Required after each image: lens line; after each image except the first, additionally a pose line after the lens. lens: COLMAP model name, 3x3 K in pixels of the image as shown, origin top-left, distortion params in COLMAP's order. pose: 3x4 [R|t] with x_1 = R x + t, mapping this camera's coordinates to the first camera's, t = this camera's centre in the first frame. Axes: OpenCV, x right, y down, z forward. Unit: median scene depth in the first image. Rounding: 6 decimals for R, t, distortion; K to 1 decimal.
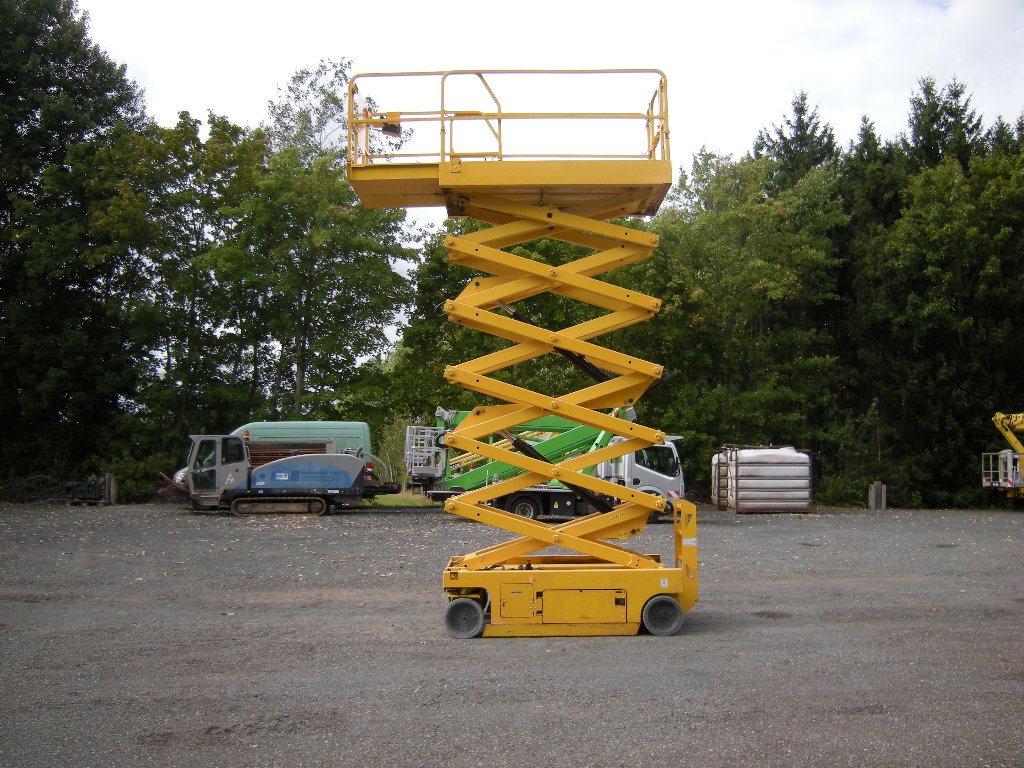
lens RADIAL K [[878.0, 0, 510.9], [0, 878.0, 384.5], [0, 0, 1]] dist [-0.102019, 0.011128]
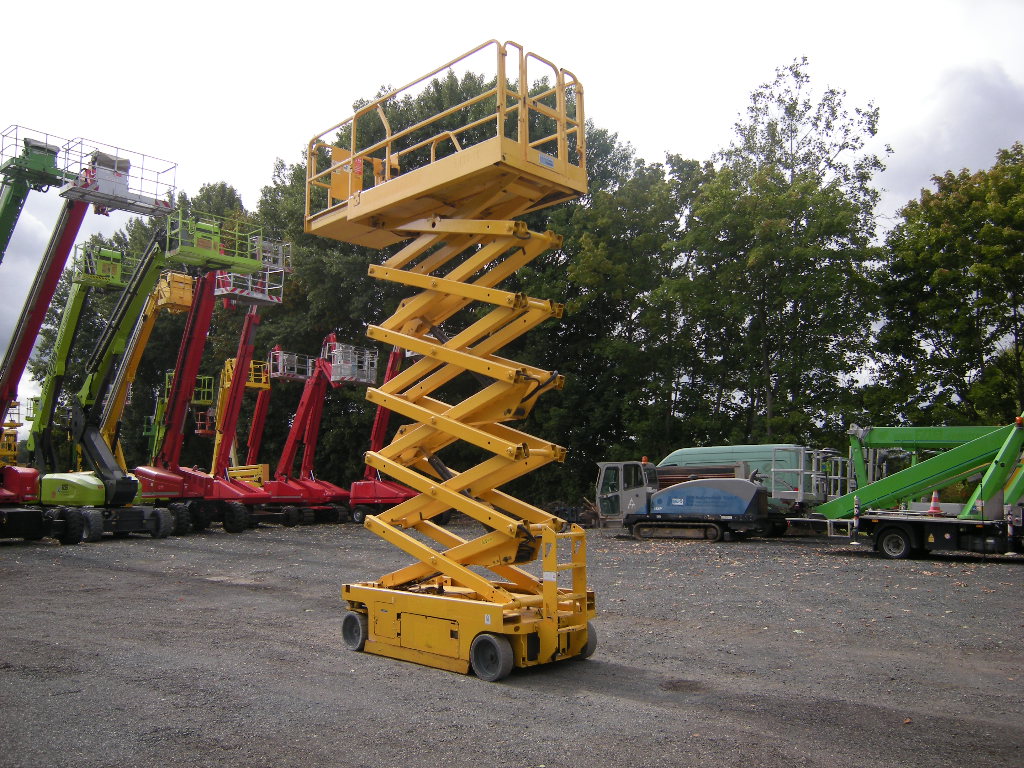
lens RADIAL K [[878.0, 0, 510.9], [0, 878.0, 384.5], [0, 0, 1]] dist [-0.102019, 0.011128]
pose [[0.697018, -0.080976, -0.712467, 0.240984], [0.057133, 0.996716, -0.057388, 0.013307], [0.714774, -0.000704, 0.699355, 0.118836]]
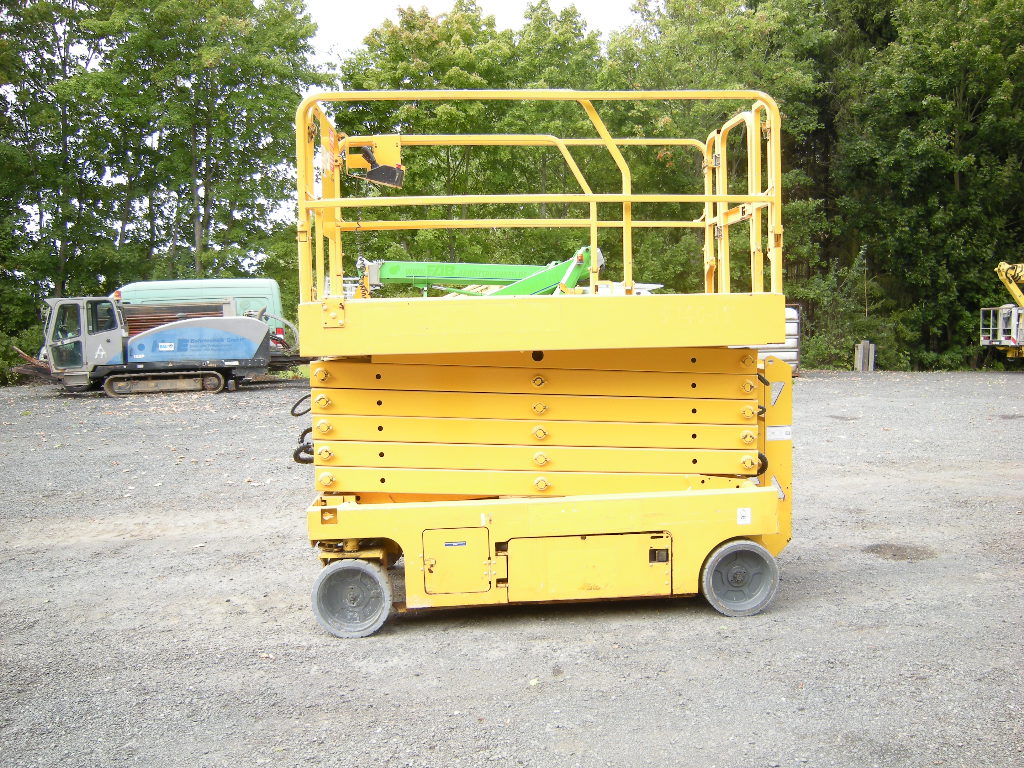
lens RADIAL K [[861.2, 0, 490.6], [0, 861.2, 385.3], [0, 0, 1]] dist [-0.097034, 0.006944]
pose [[0.998864, -0.024483, 0.040880, 0.002501], [0.018128, 0.988646, 0.149163, 0.021575], [-0.044068, -0.148253, 0.987967, 0.151987]]
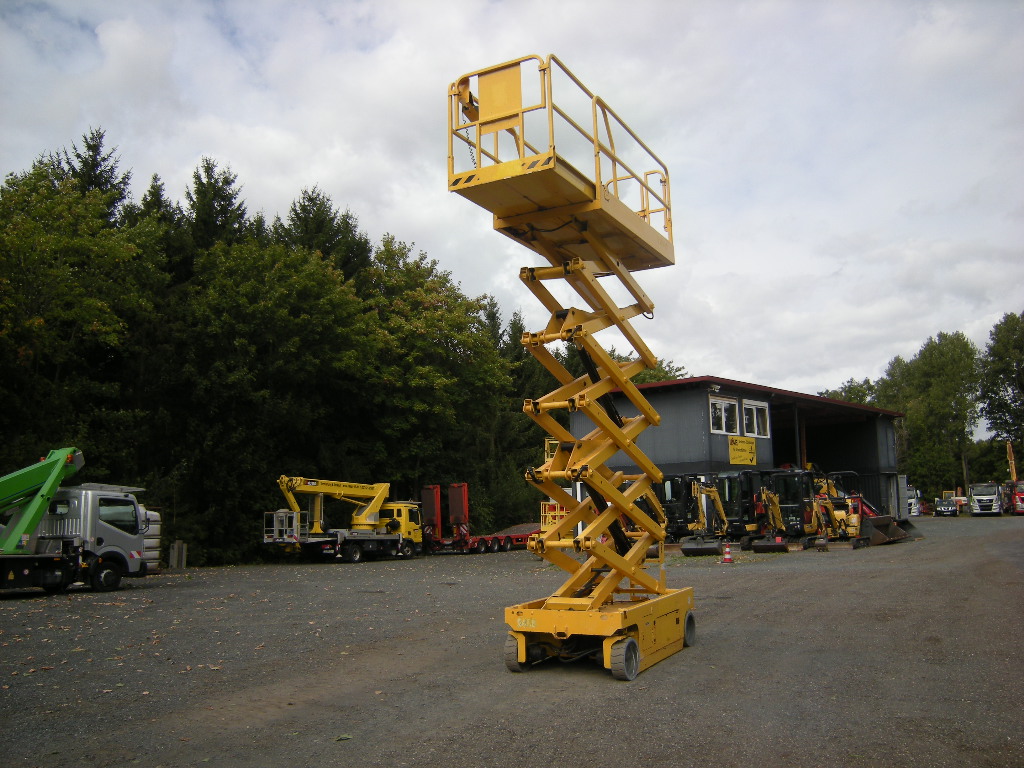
lens RADIAL K [[857.1, 0, 510.9], [0, 857.1, 400.3], [0, 0, 1]] dist [-0.006139, -0.001258]
pose [[0.497336, 0.104347, 0.861260, -0.264279], [-0.051809, 0.994541, -0.090578, 0.021182], [-0.866010, 0.000426, 0.500027, 0.172795]]
